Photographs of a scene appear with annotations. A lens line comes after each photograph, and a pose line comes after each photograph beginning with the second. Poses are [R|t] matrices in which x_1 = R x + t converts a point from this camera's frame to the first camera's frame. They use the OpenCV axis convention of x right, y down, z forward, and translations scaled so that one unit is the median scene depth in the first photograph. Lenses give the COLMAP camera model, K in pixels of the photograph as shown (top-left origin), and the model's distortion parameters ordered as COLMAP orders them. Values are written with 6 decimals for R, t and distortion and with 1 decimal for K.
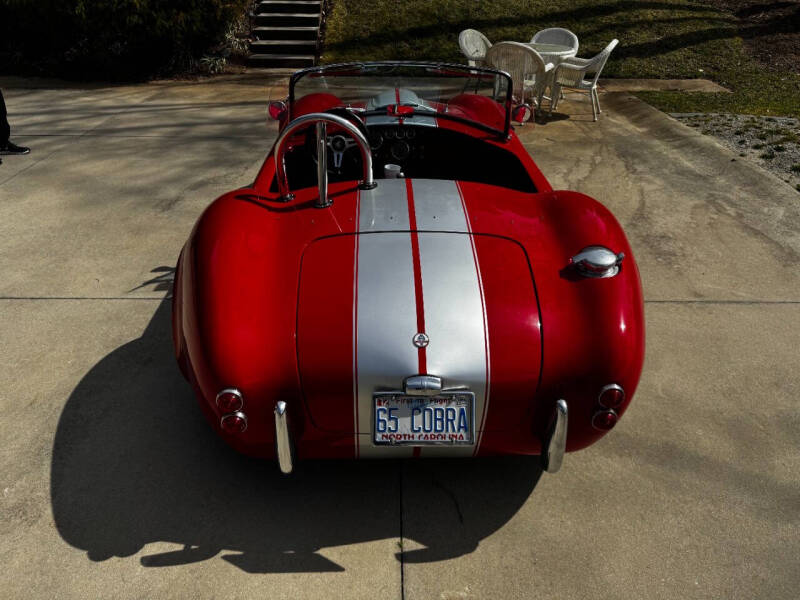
lens RADIAL K [[575.0, 0, 398.6], [0, 575.0, 304.1], [0, 0, 1]] dist [0.013738, -0.026389]
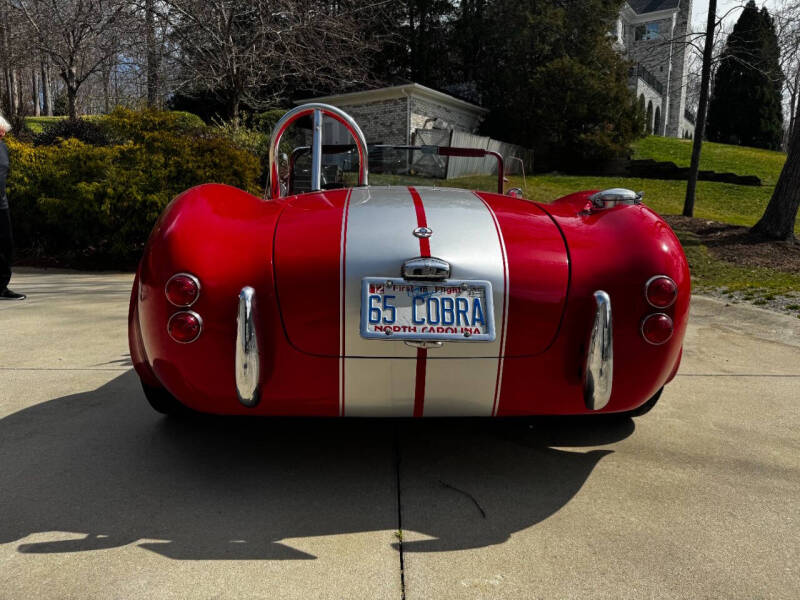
lens RADIAL K [[575.0, 0, 399.7], [0, 575.0, 301.0], [0, 0, 1]] dist [0.013738, -0.026389]
pose [[0.999943, -0.000396, 0.010641, -0.003496], [0.004848, 0.906659, -0.421837, 0.519292], [-0.009481, 0.421864, 0.906609, 0.282352]]
